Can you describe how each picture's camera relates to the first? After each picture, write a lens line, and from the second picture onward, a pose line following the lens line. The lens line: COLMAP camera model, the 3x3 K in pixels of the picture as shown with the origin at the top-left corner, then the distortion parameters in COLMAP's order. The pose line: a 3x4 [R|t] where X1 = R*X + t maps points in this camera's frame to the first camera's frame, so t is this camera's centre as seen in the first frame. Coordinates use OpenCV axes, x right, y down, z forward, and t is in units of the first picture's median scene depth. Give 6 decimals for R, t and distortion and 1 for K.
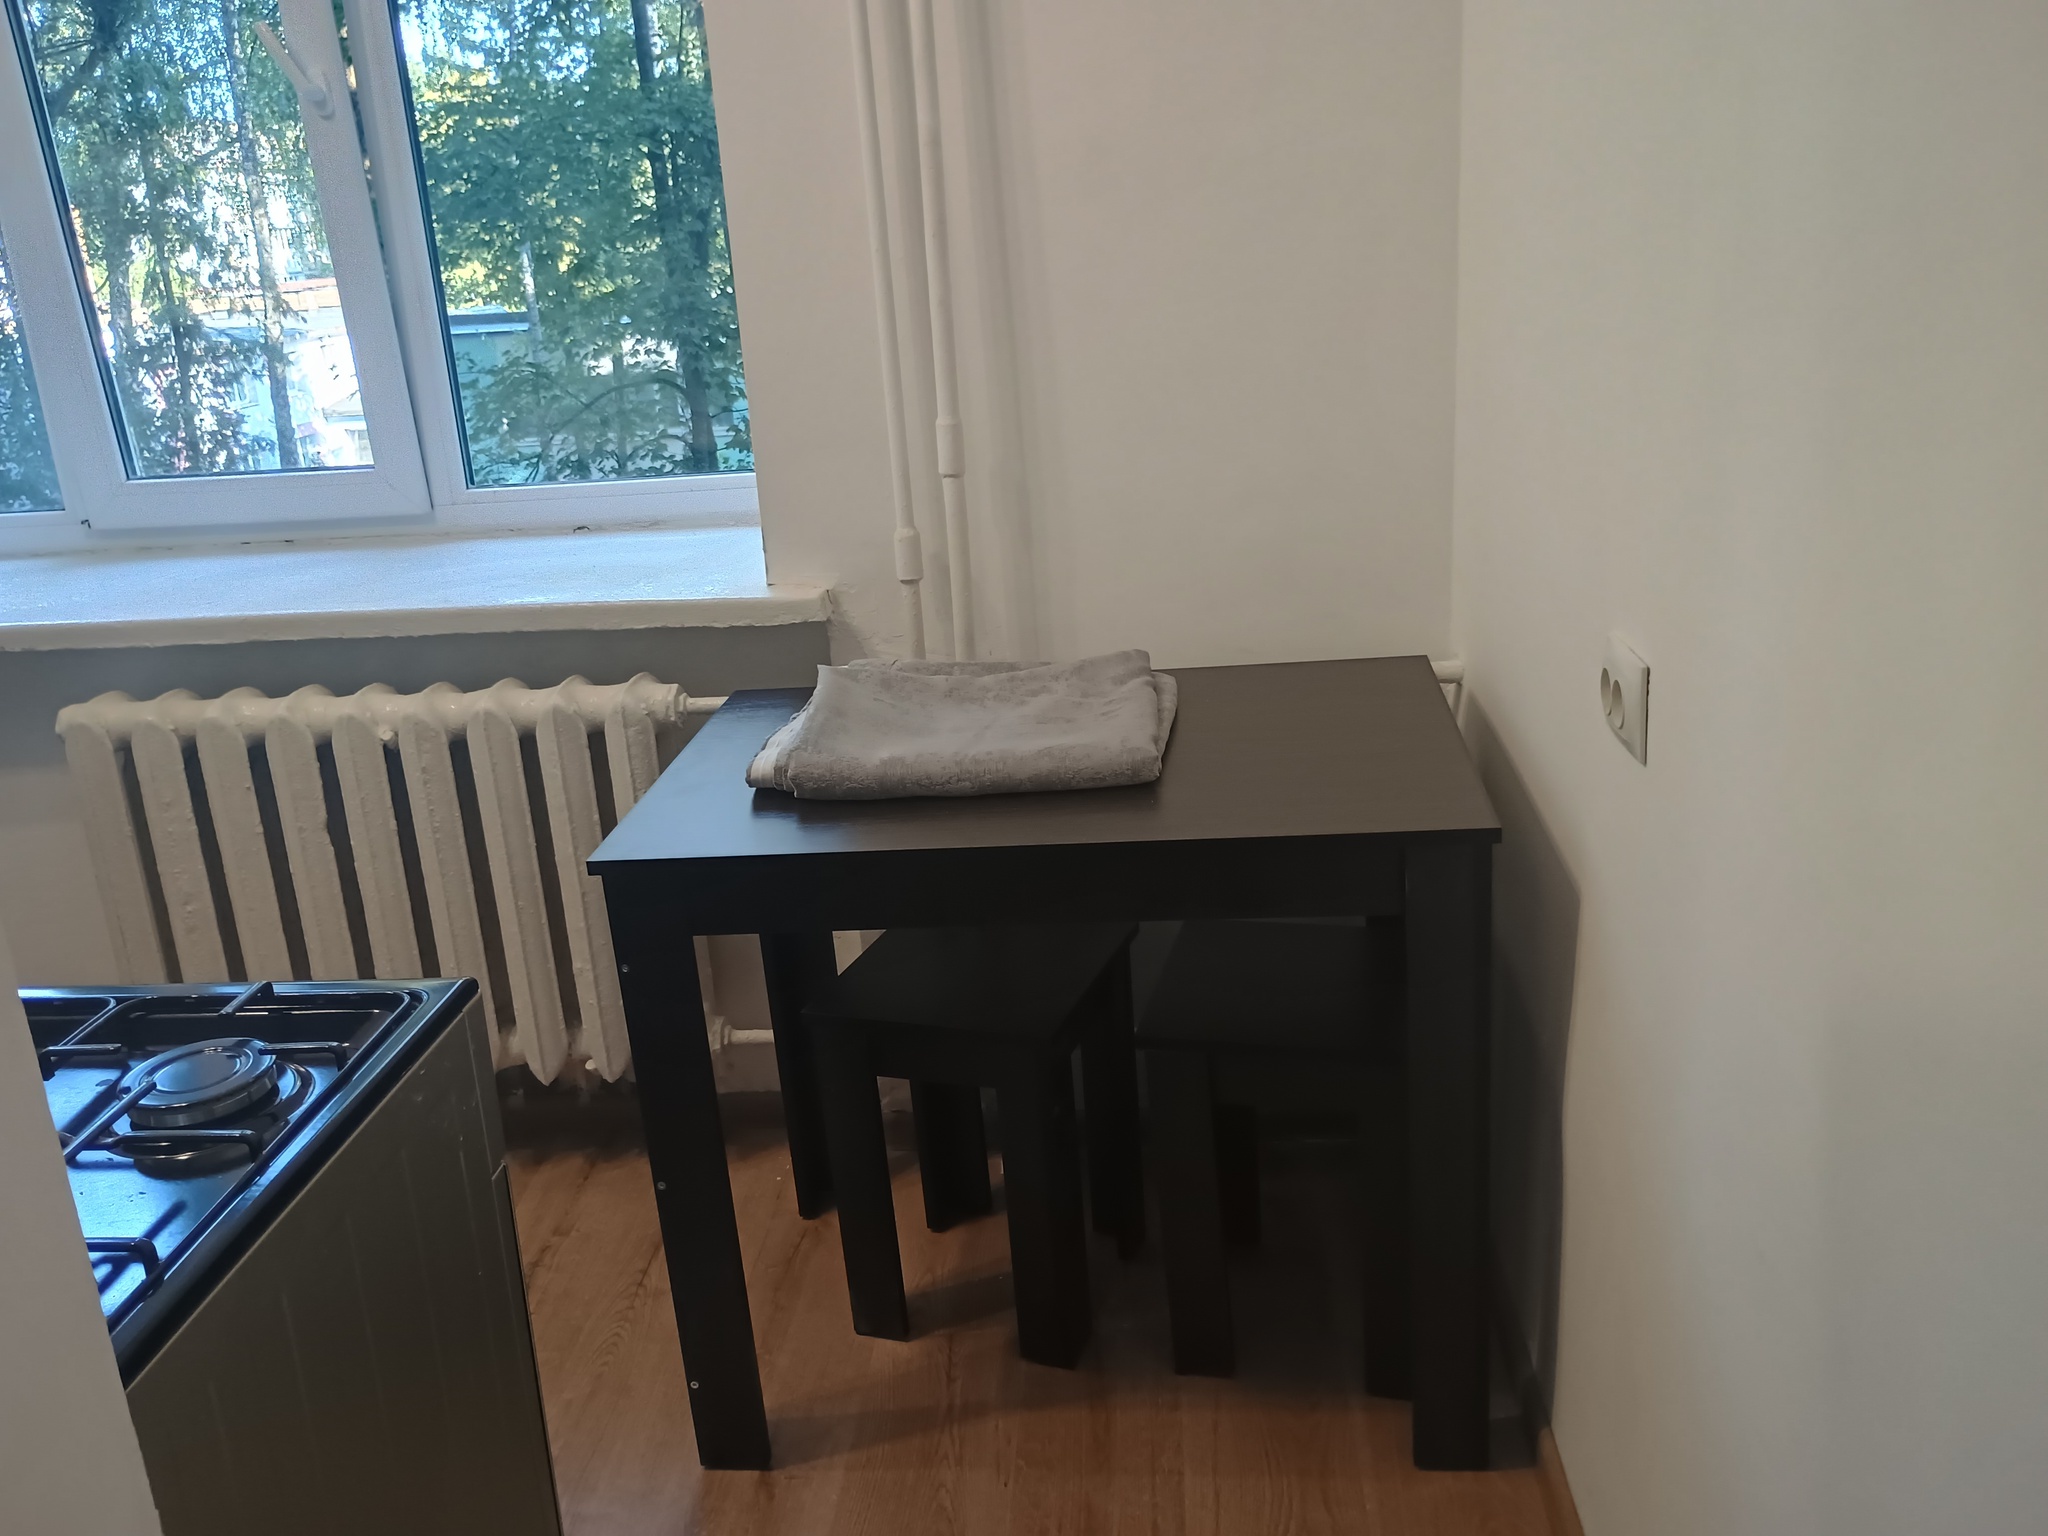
lens RADIAL K [[1790.3, 0, 1012.9], [0, 1790.3, 766.0], [0, 0, 1]] dist [0.051200, -0.063964]
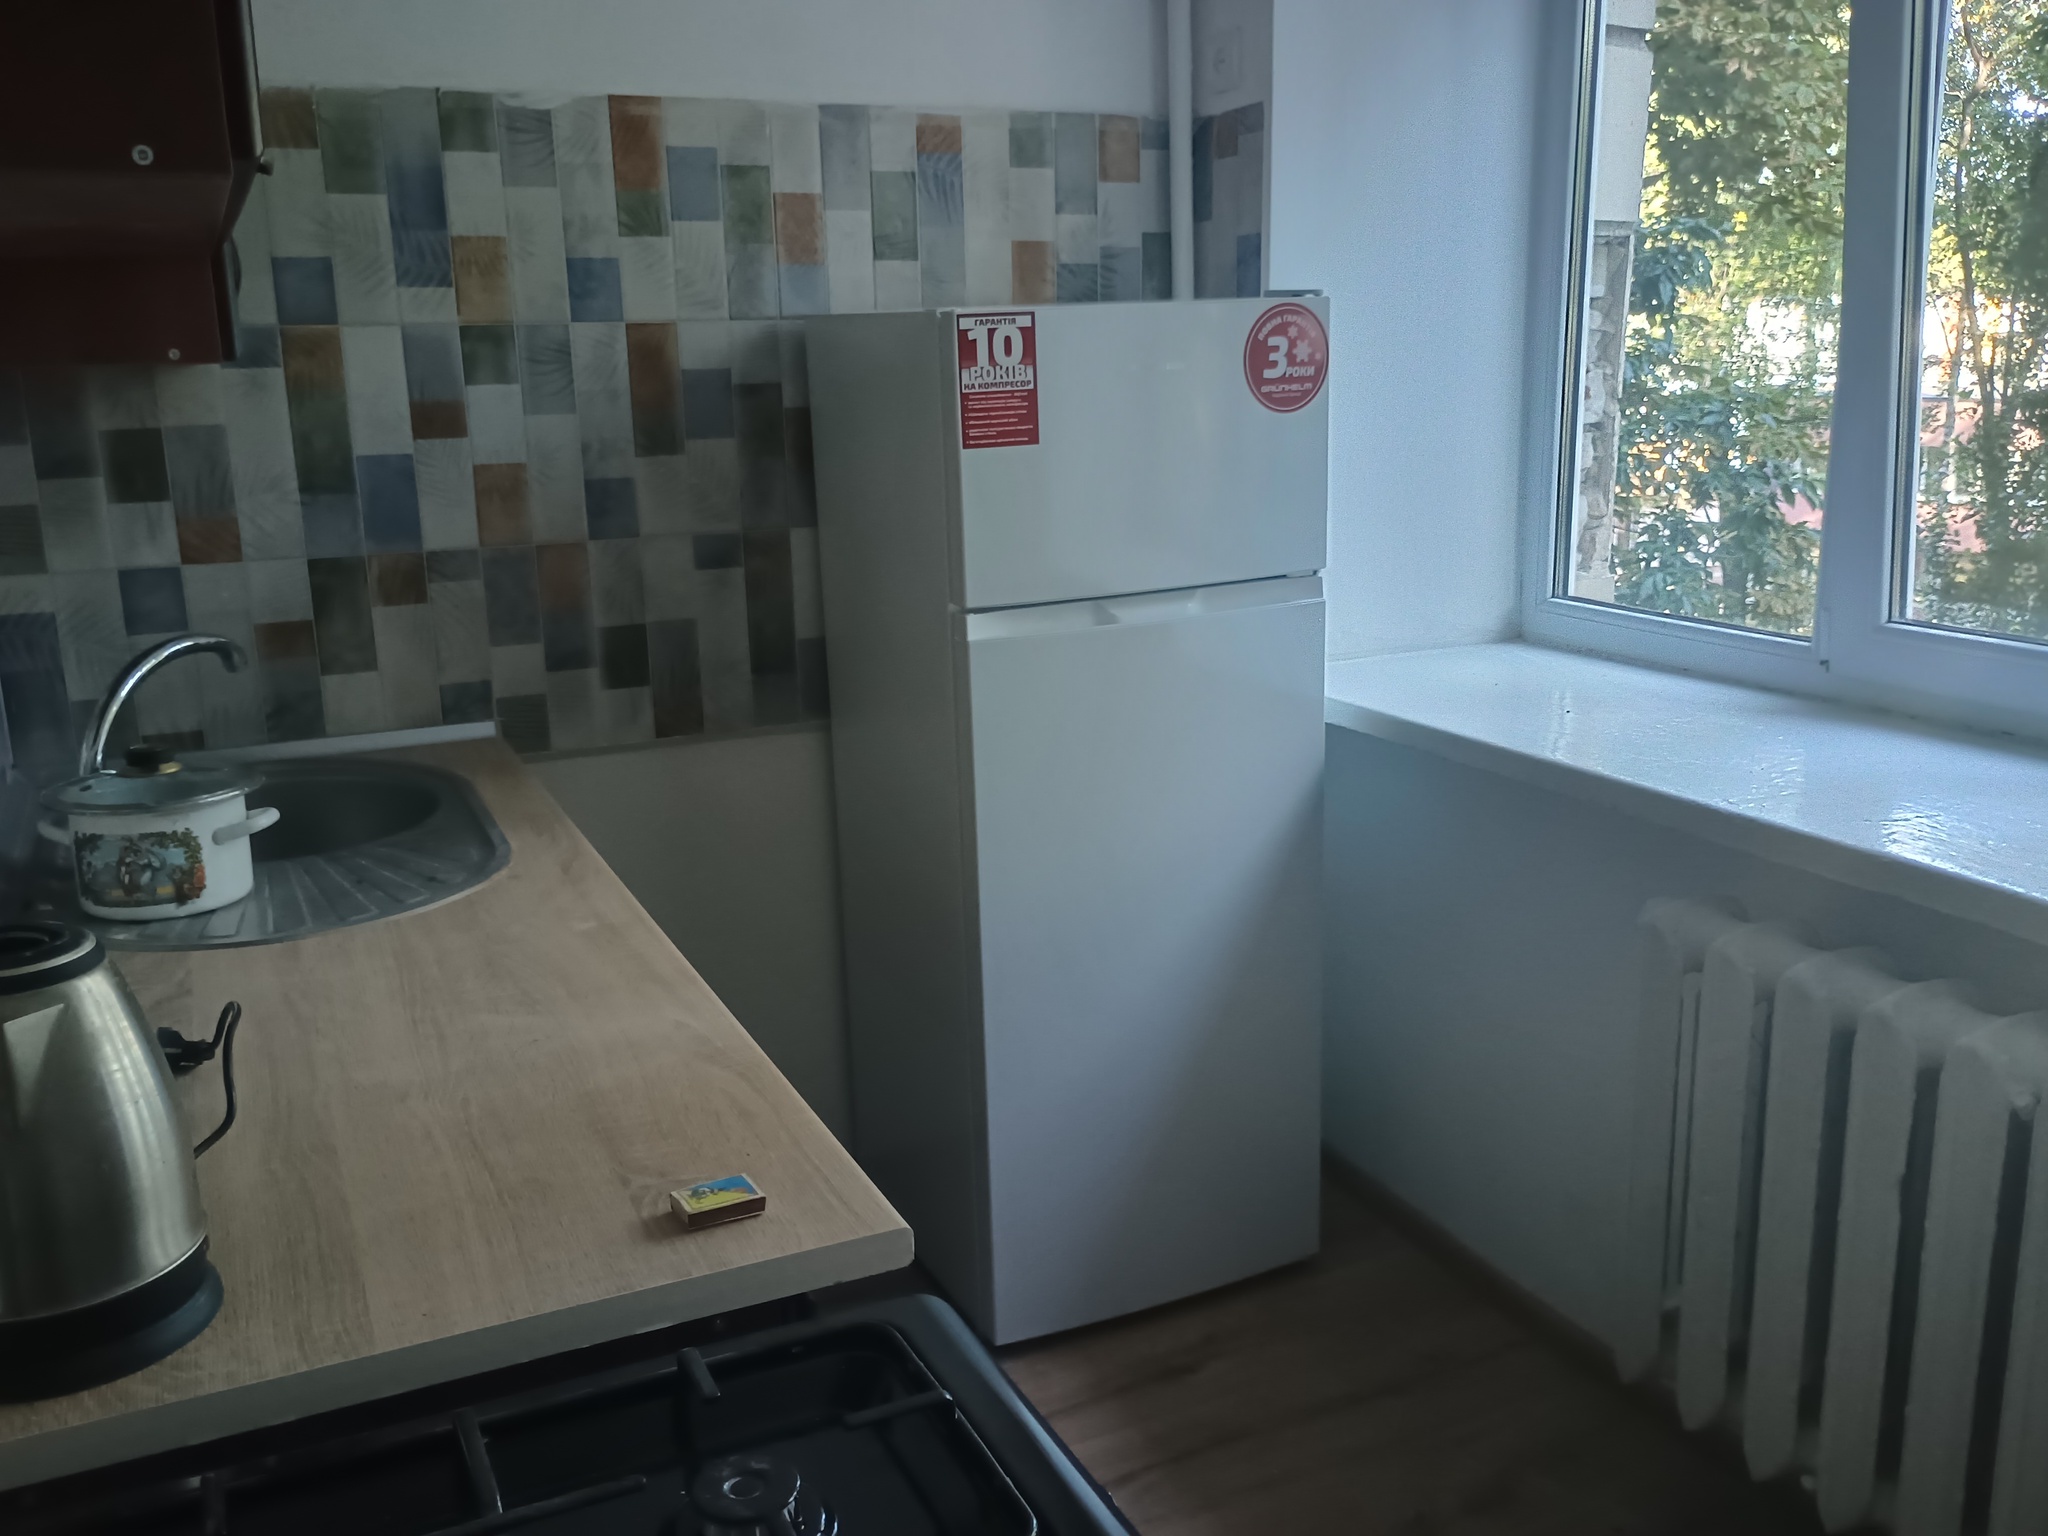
lens RADIAL K [[1790.3, 0, 1016.2], [0, 1790.3, 779.9], [0, 0, 1]] dist [0.051200, -0.063964]
pose [[0.503883, 0.256383, -0.824845, -0.003512], [-0.271368, 0.953571, 0.130621, -0.015295], [0.820037, 0.158019, 0.550063, 0.045143]]
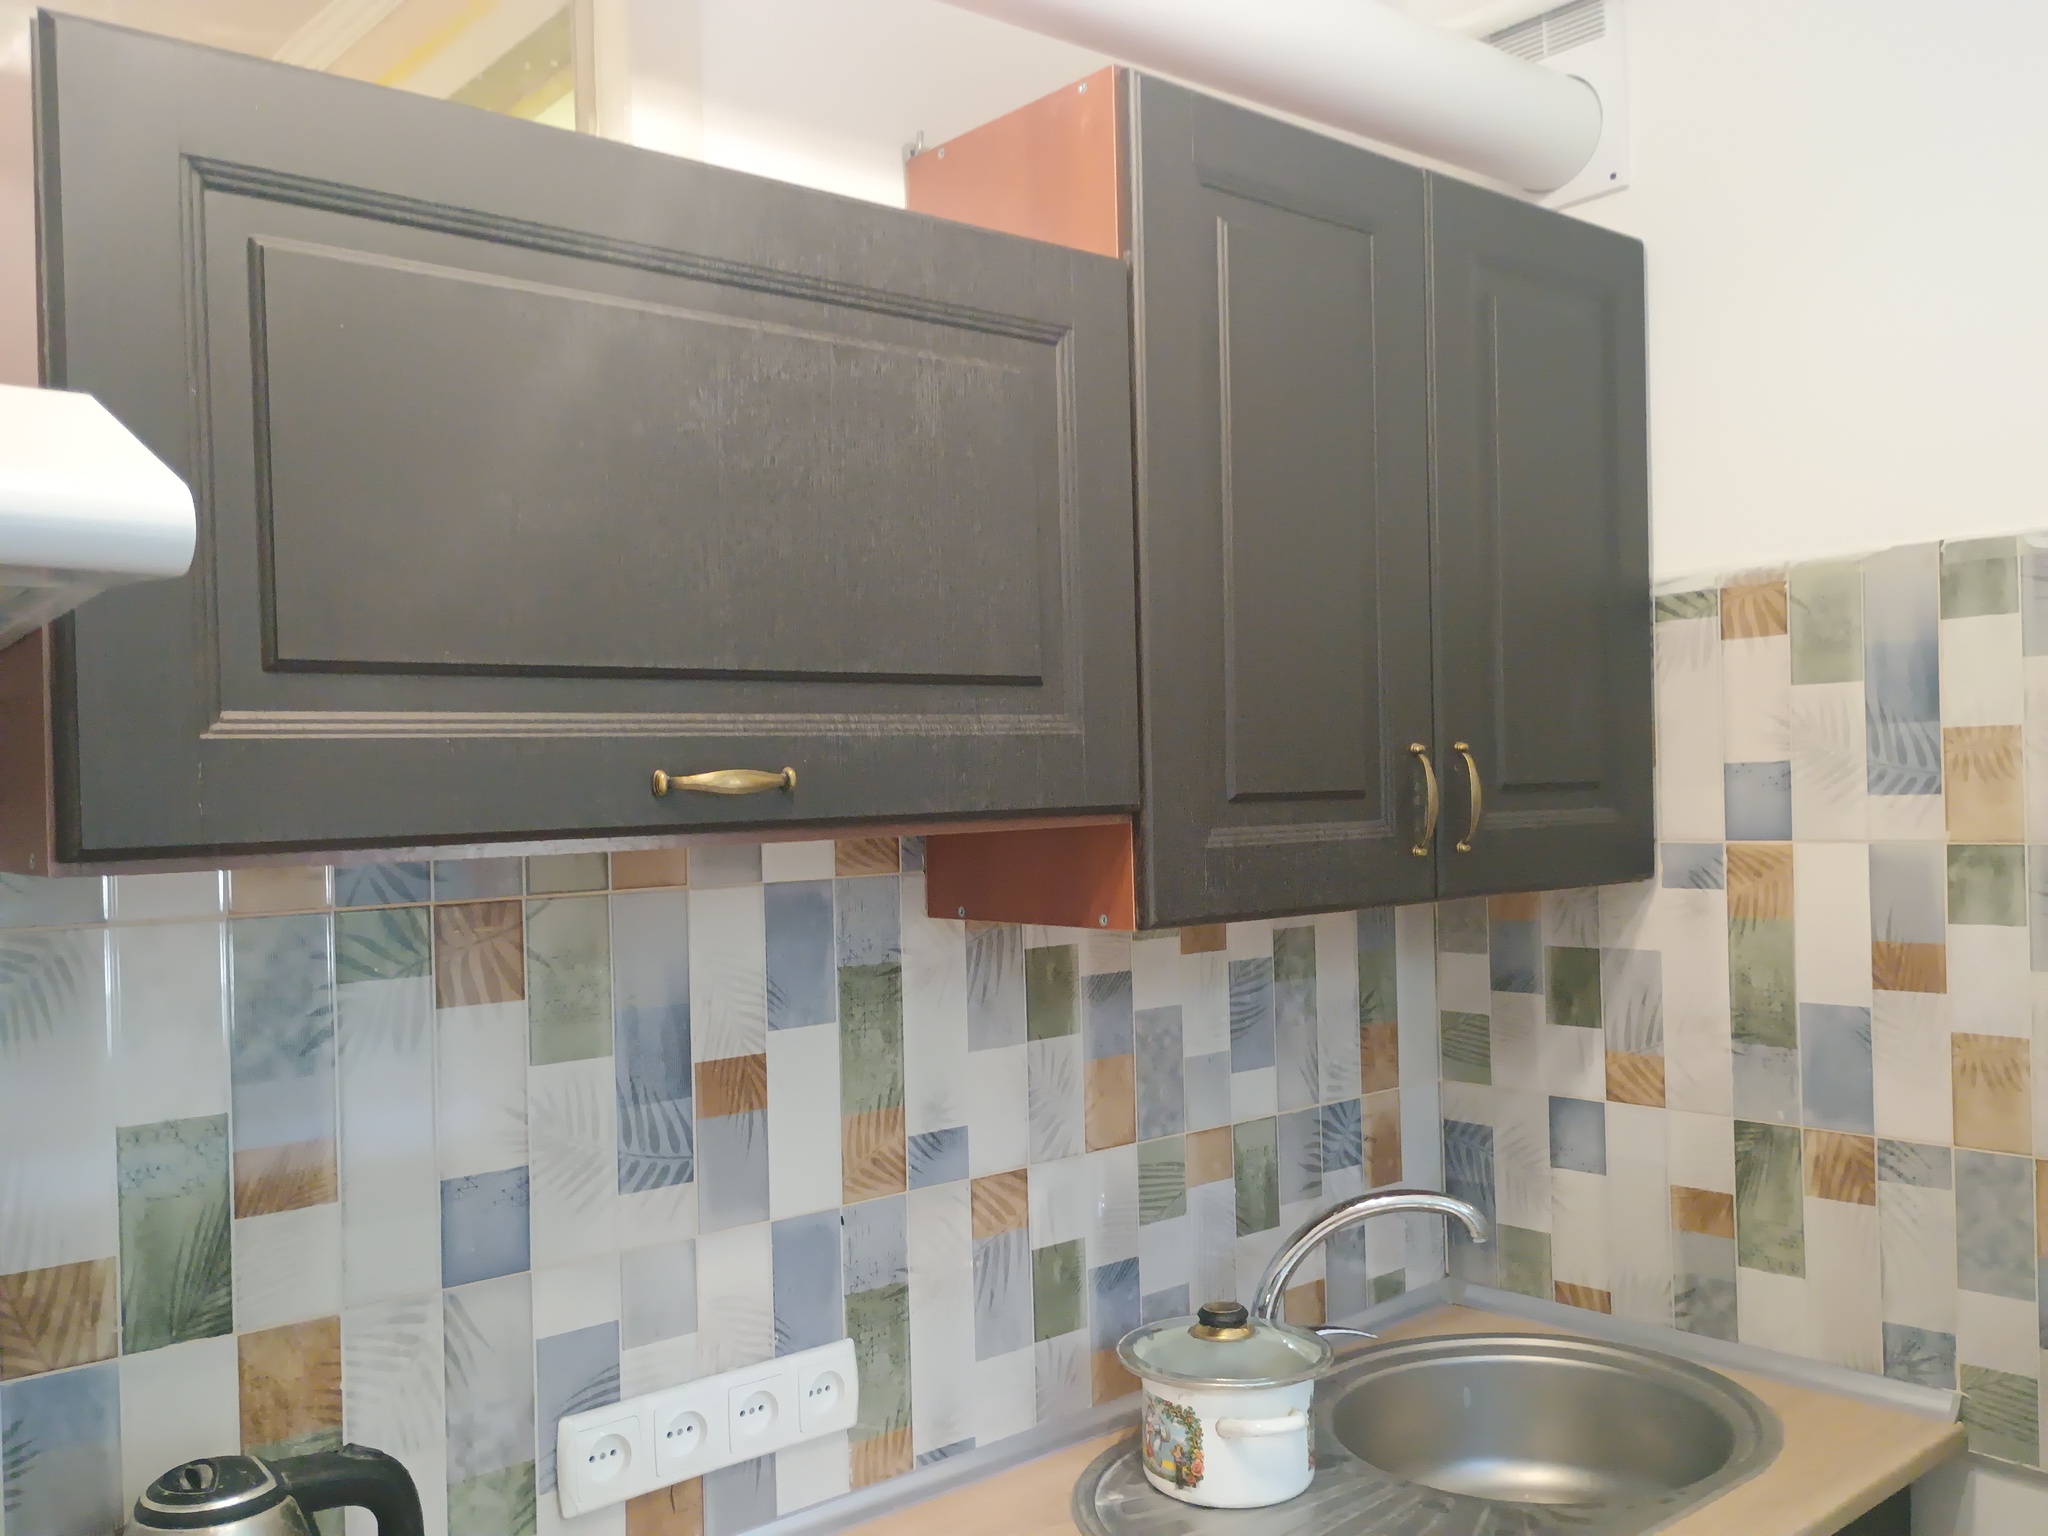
lens RADIAL K [[1790.3, 0, 1023.2], [0, 1790.3, 787.6], [0, 0, 1]] dist [0.051200, -0.063964]
pose [[-0.688067, 0.085713, -0.720568, -0.036961], [-0.147752, 0.955649, 0.254764, -0.038428], [0.710446, 0.281760, -0.644886, 0.103962]]
